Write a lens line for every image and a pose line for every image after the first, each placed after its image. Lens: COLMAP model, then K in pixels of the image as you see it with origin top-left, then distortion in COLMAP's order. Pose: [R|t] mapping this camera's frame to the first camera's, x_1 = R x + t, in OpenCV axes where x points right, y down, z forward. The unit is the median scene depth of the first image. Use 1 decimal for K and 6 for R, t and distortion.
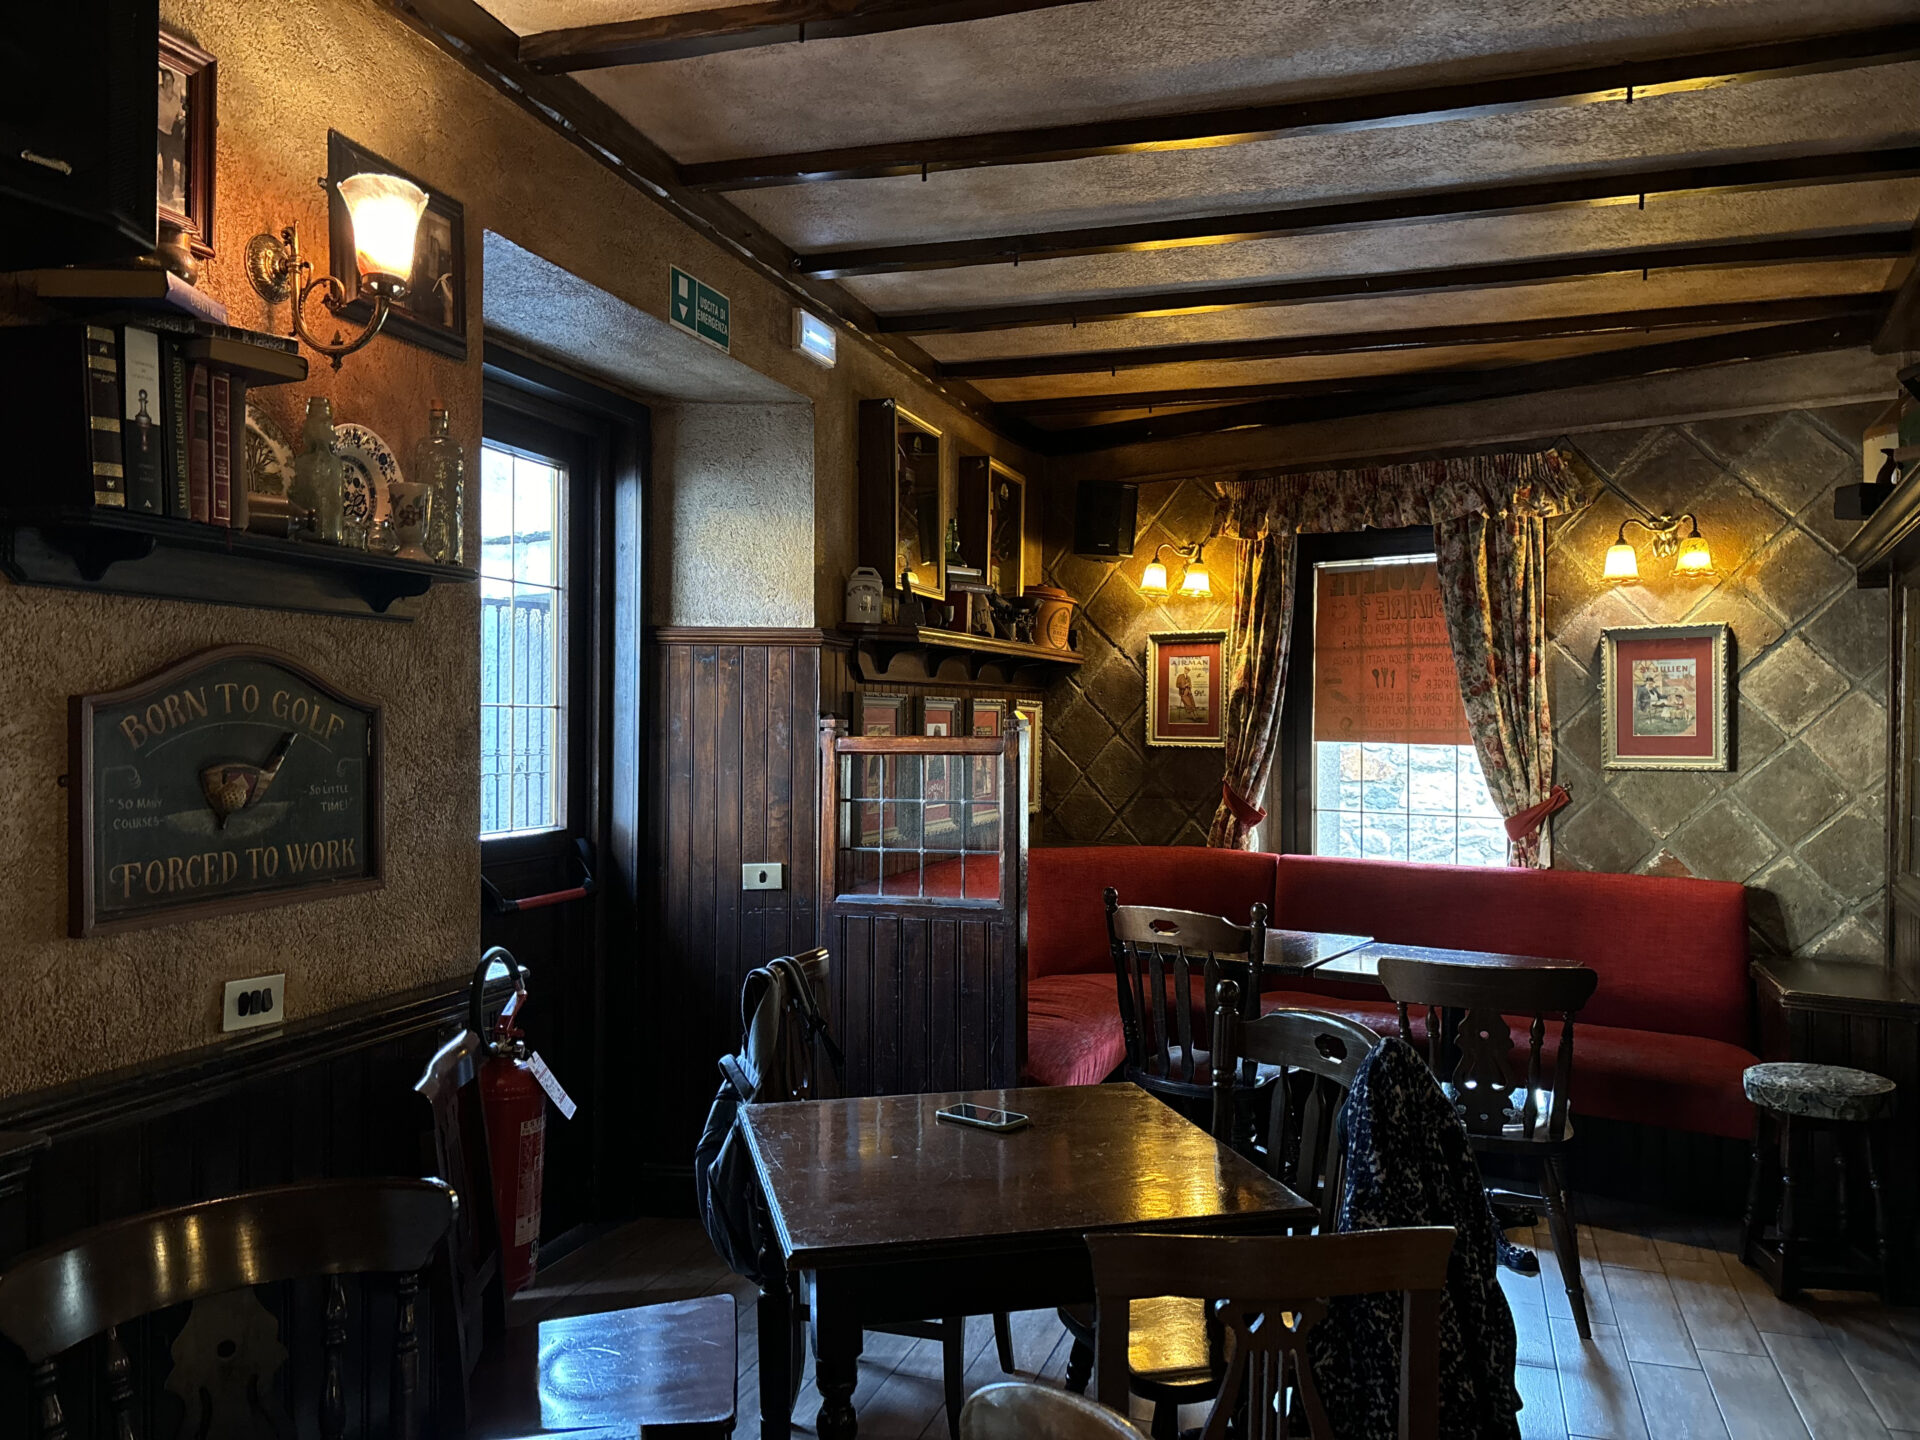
lens RADIAL K [[1475.3, 0, 957.3], [0, 1475.3, 743.7], [0, 0, 1]] dist [0.036617, -0.004248]
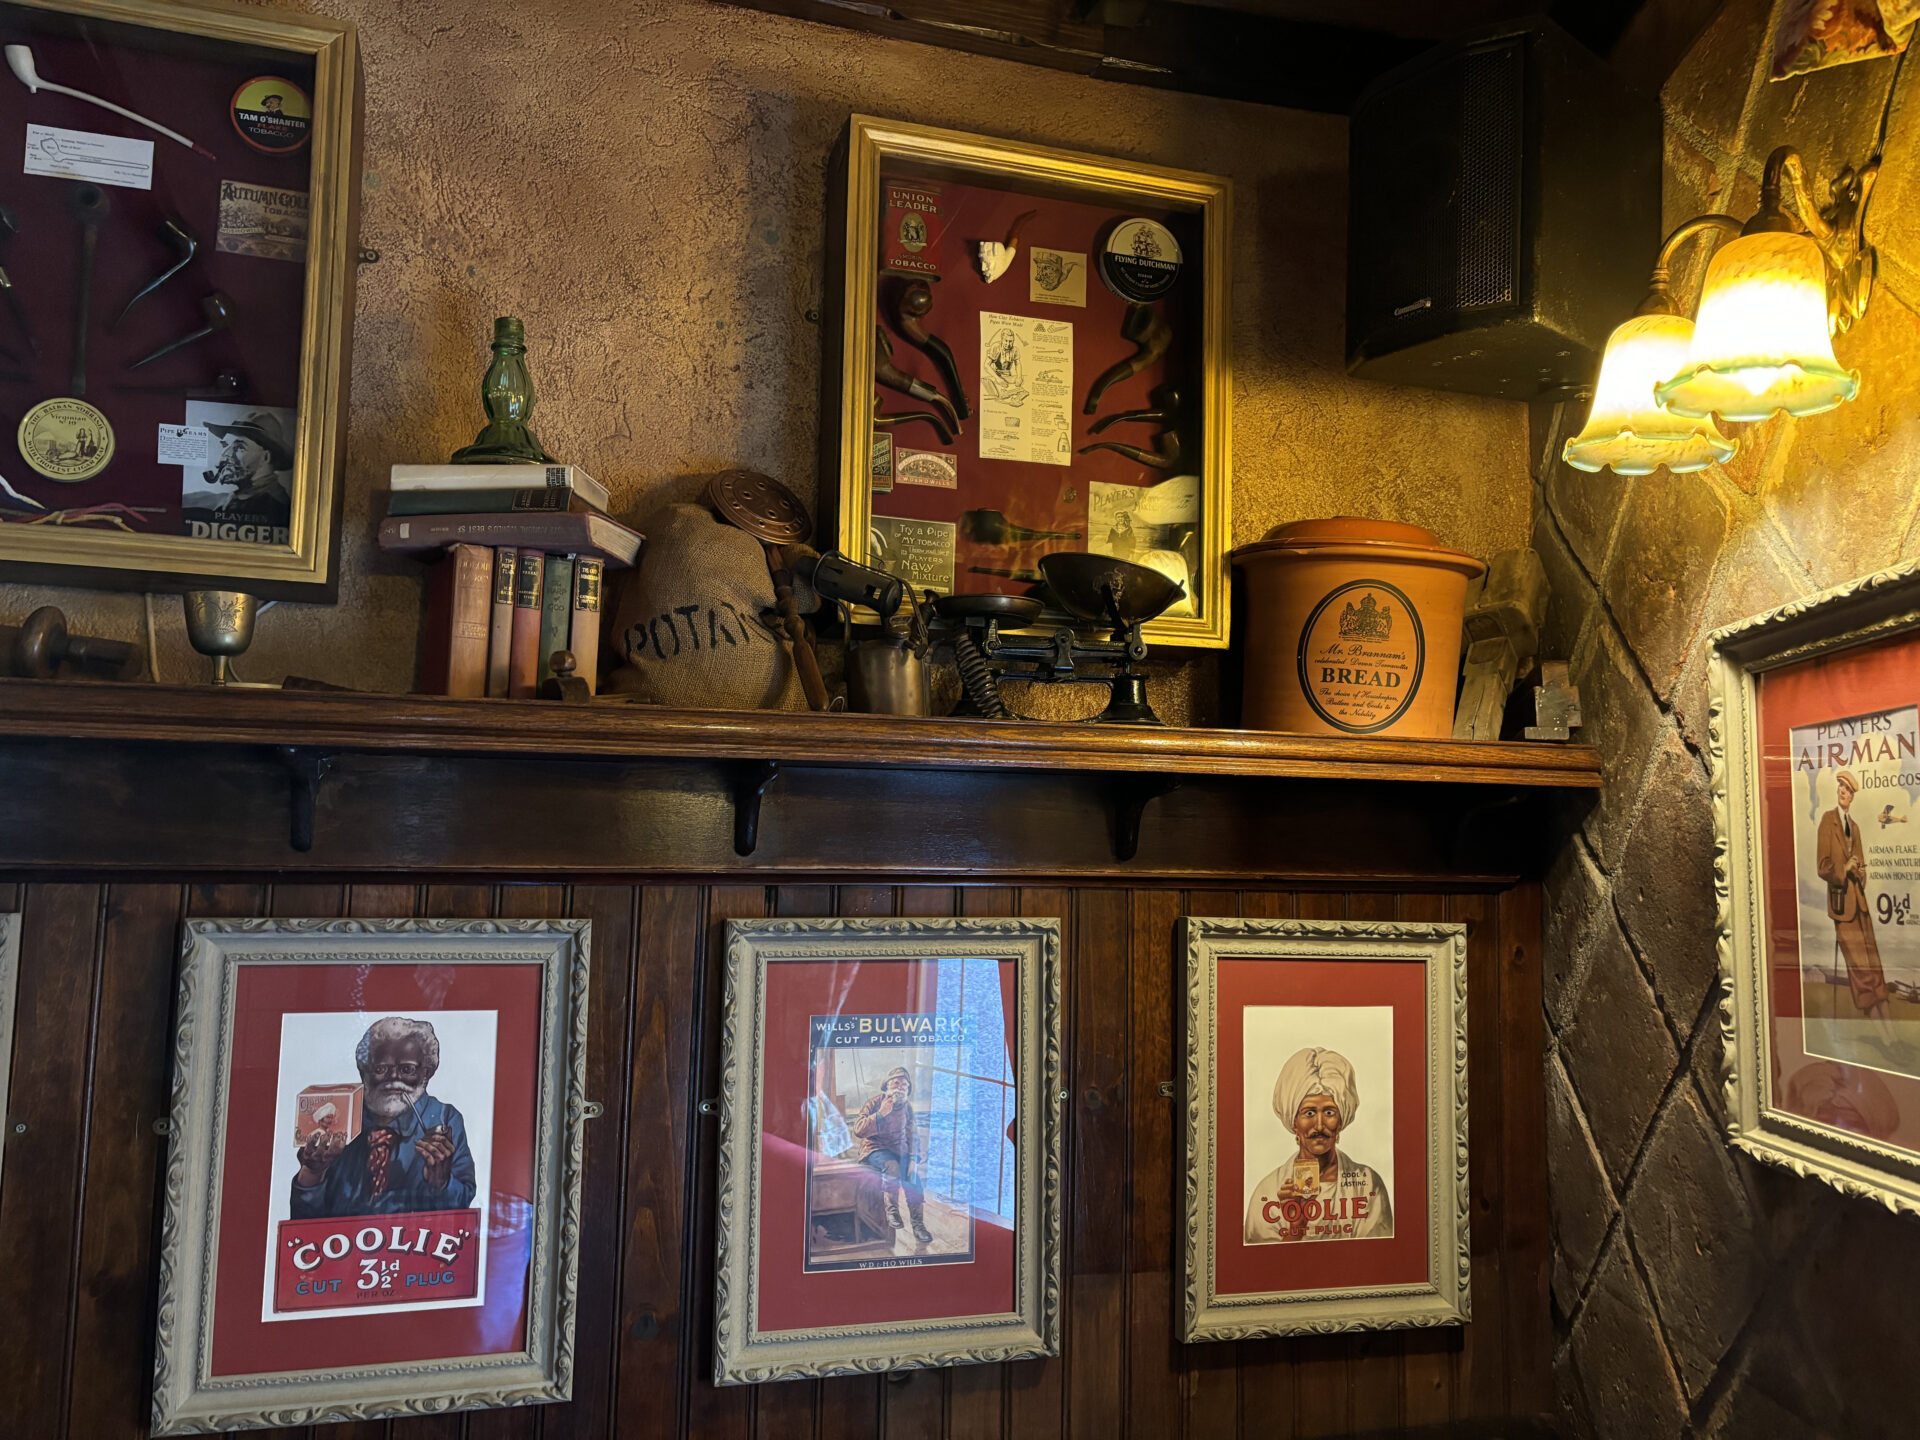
lens RADIAL K [[1470.3, 0, 960.0], [0, 1470.3, 720.0], [0, 0, 1]] dist [0.001967, -0.013599]
pose [[0.579505, -0.085814, -0.810438, 0.251972], [-0.023918, 0.992222, -0.122165, -0.032954], [0.814618, 0.090179, 0.572944, 0.805440]]
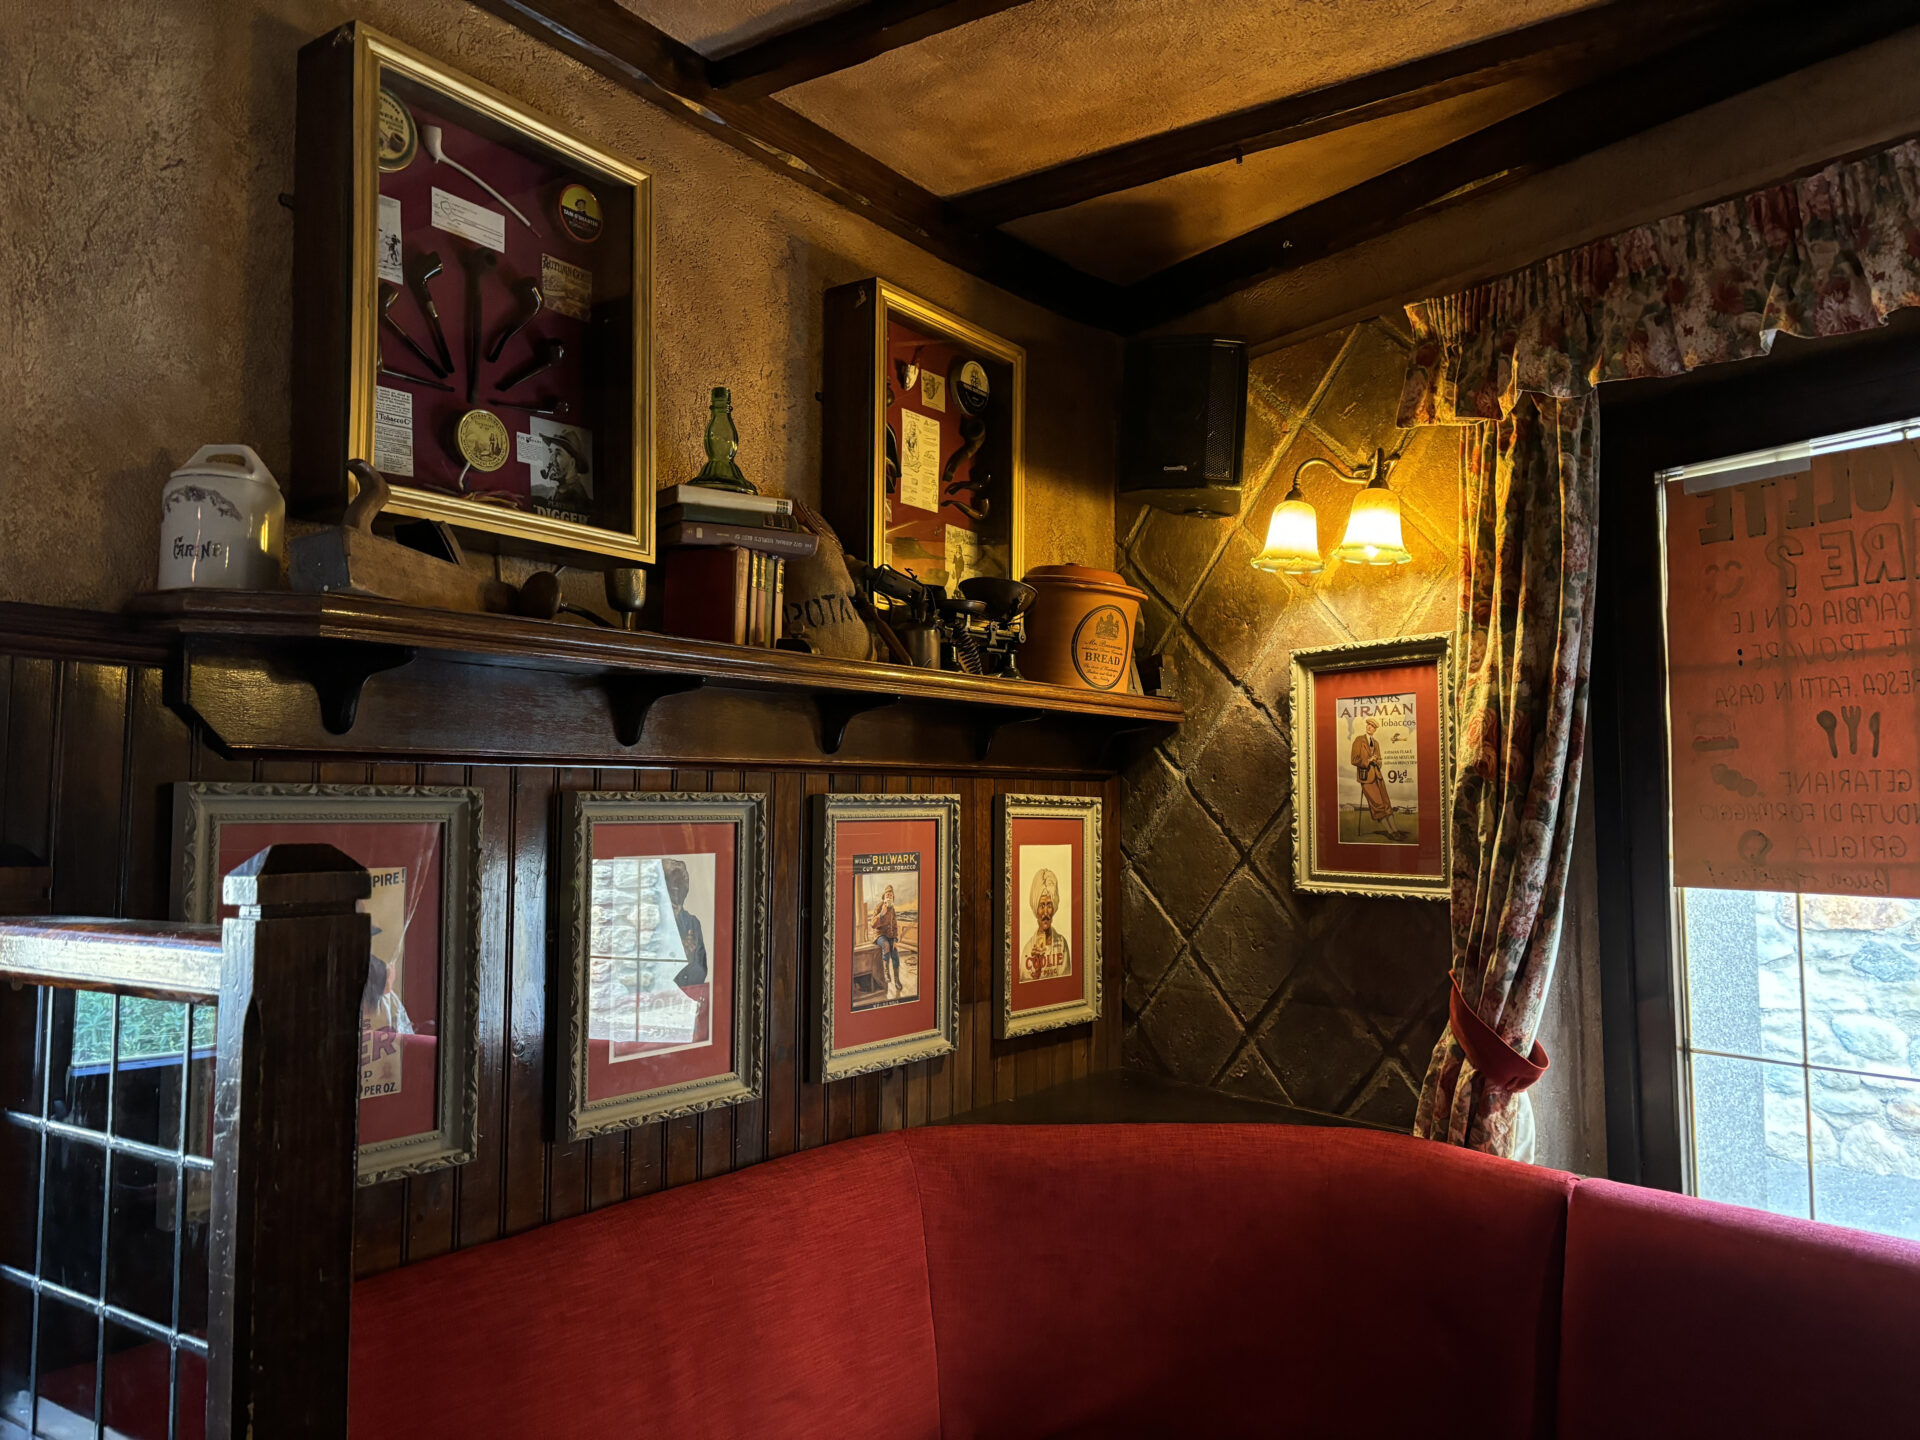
lens RADIAL K [[1474.1, 0, 973.2], [0, 1474.1, 715.4], [0, 0, 1]] dist [0.010829, 0.001710]
pose [[0.960897, -0.025948, -0.275686, 0.166321], [0.003088, 0.996542, -0.083032, -0.016035], [0.276887, 0.078934, 0.957655, 0.536375]]
